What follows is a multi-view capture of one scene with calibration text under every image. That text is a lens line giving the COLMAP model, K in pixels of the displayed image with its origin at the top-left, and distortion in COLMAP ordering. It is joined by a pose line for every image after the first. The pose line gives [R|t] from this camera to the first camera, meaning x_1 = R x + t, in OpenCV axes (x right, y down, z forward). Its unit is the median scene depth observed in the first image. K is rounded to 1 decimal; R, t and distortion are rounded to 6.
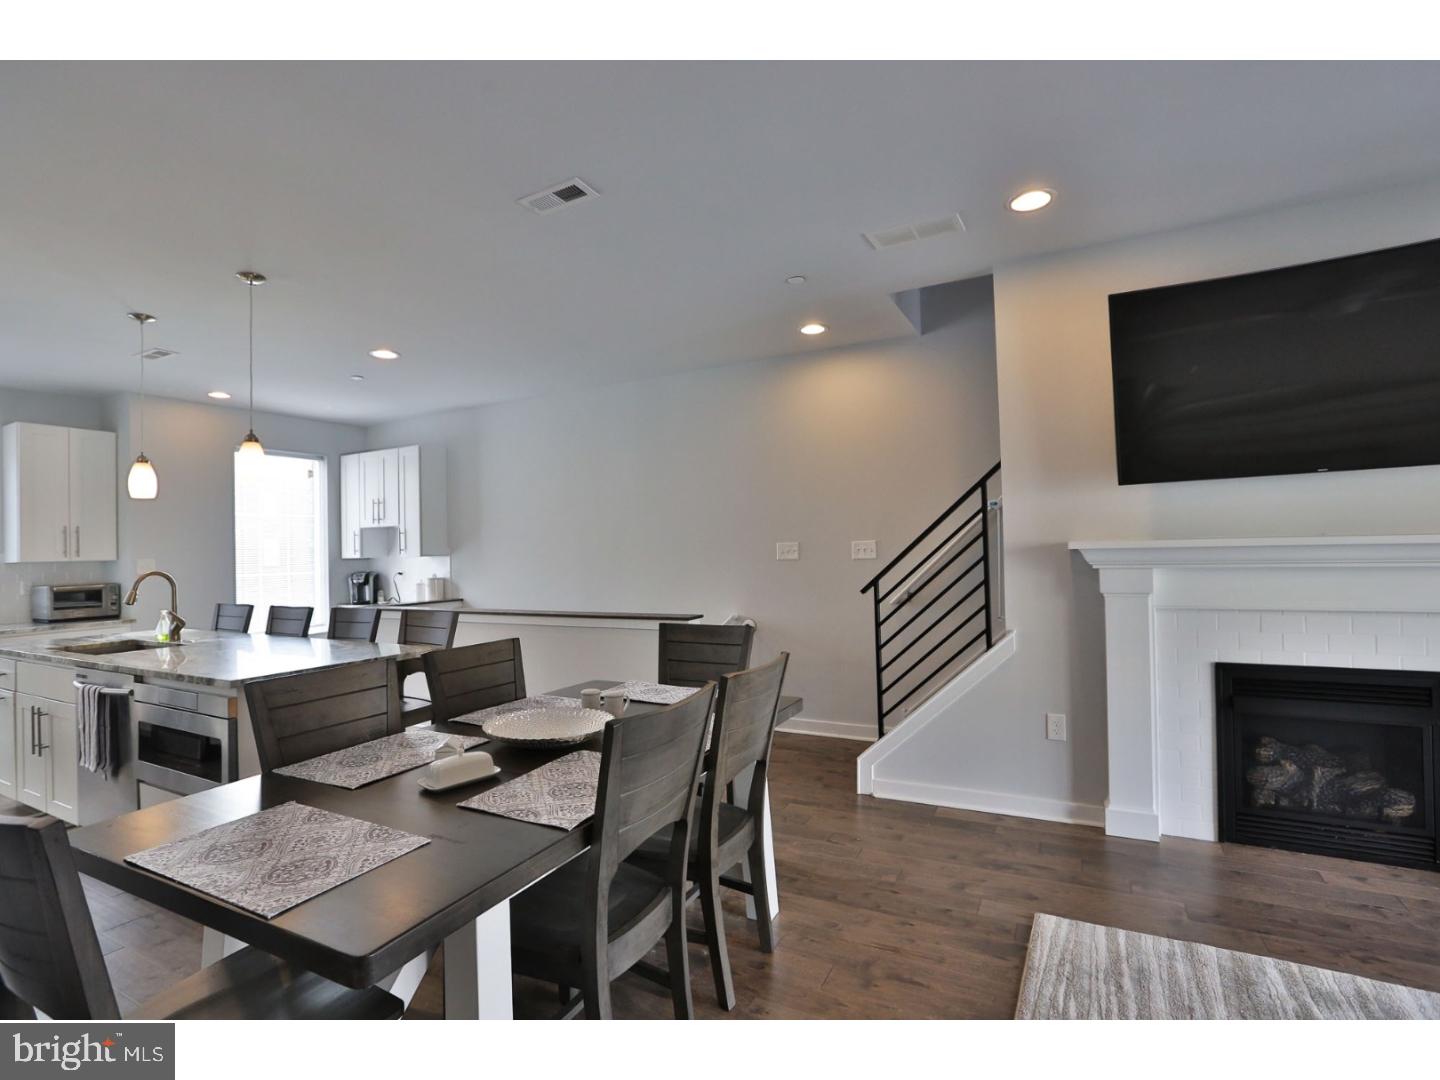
lens RADIAL K [[693.5, 0, 720.0], [0, 693.5, 540.0], [0, 0, 1]] dist [-0.055576, 0.020320]
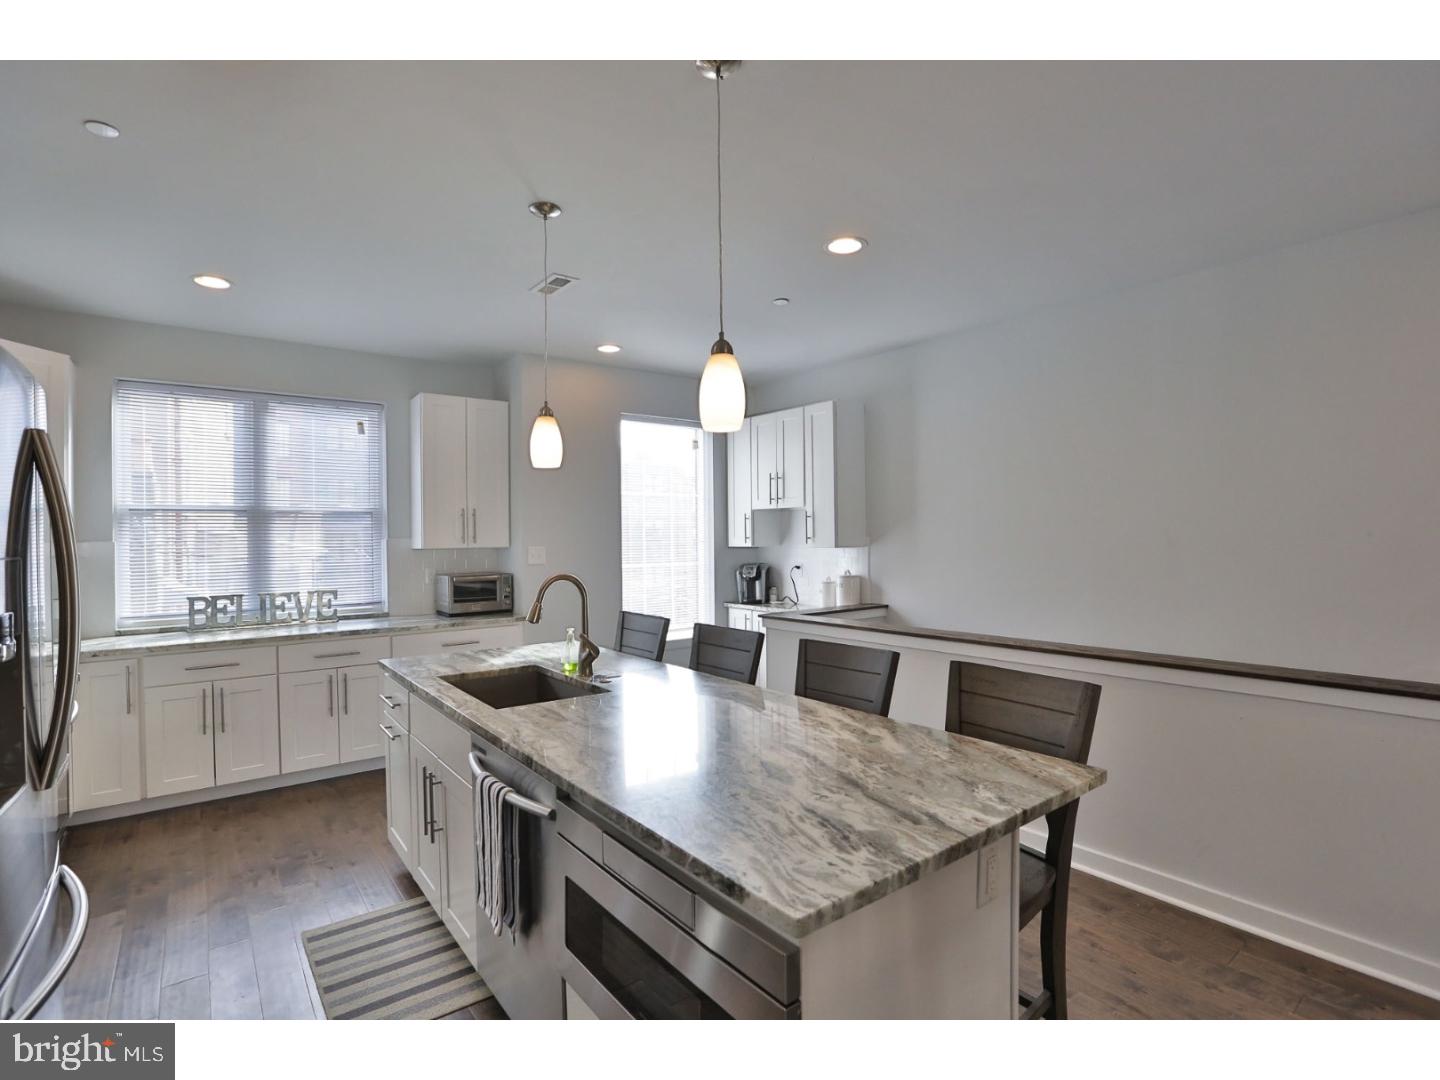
lens RADIAL K [[693.5, 0, 720.0], [0, 693.5, 540.0], [0, 0, 1]] dist [-0.055576, 0.020320]
pose [[0.911598, 0.015861, -0.410776, -0.395001], [-0.004960, 0.999607, 0.027590, -0.007833], [0.411052, -0.023114, 0.911319, 0.415511]]
